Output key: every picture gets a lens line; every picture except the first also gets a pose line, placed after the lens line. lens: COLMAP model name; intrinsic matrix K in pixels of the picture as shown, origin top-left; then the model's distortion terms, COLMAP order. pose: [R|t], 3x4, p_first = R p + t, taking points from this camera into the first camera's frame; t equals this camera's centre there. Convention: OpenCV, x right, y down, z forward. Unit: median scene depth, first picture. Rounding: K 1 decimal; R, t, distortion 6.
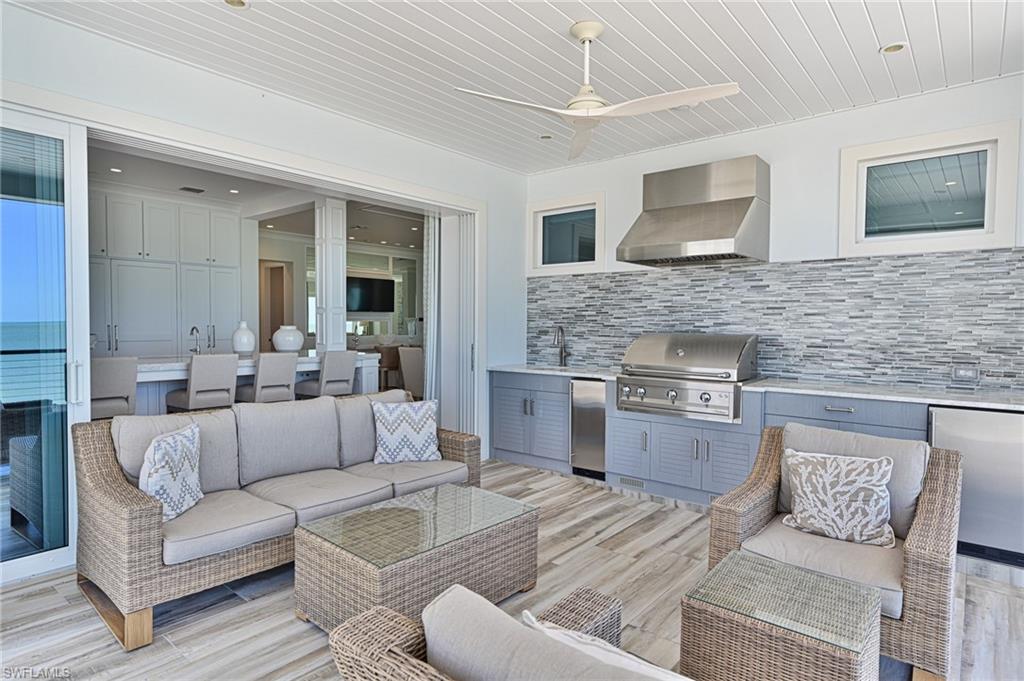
lens RADIAL K [[565.5, 0, 509.2], [0, 565.5, 342.6], [0, 0, 1]] dist [-0.005185, -0.000796]
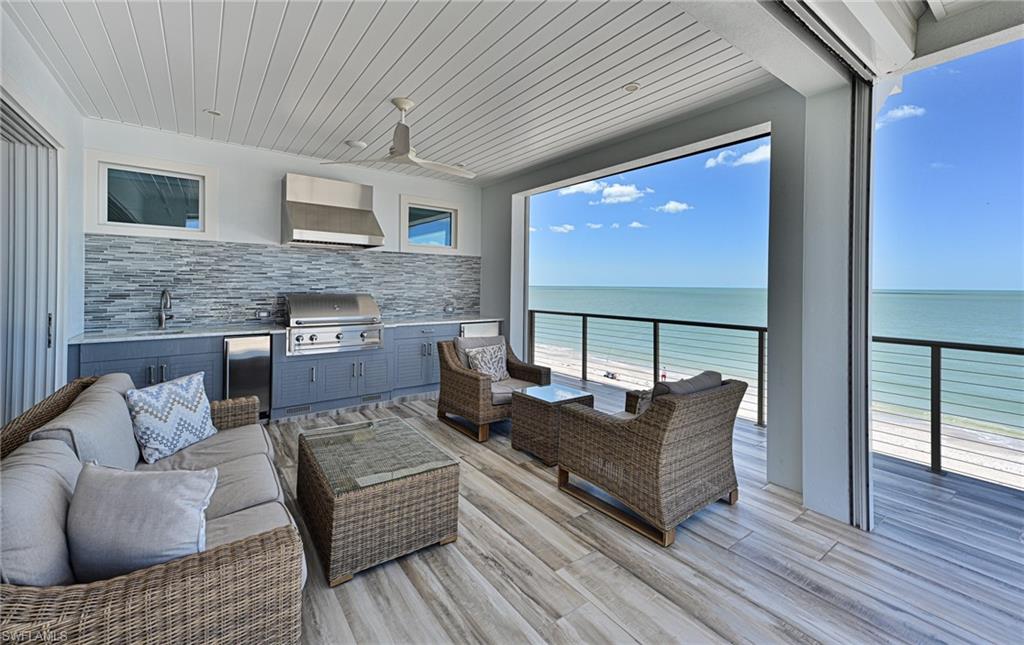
lens RADIAL K [[412.7, 0, 506.8], [0, 412.7, 287.7], [0, 0, 1]] dist [0.003288, 0.000196]
pose [[0.238482, -0.011155, 0.971083, -0.498715], [0.022541, 0.999728, 0.005948, -0.023942], [-0.970885, 0.020470, 0.238669, 0.249733]]
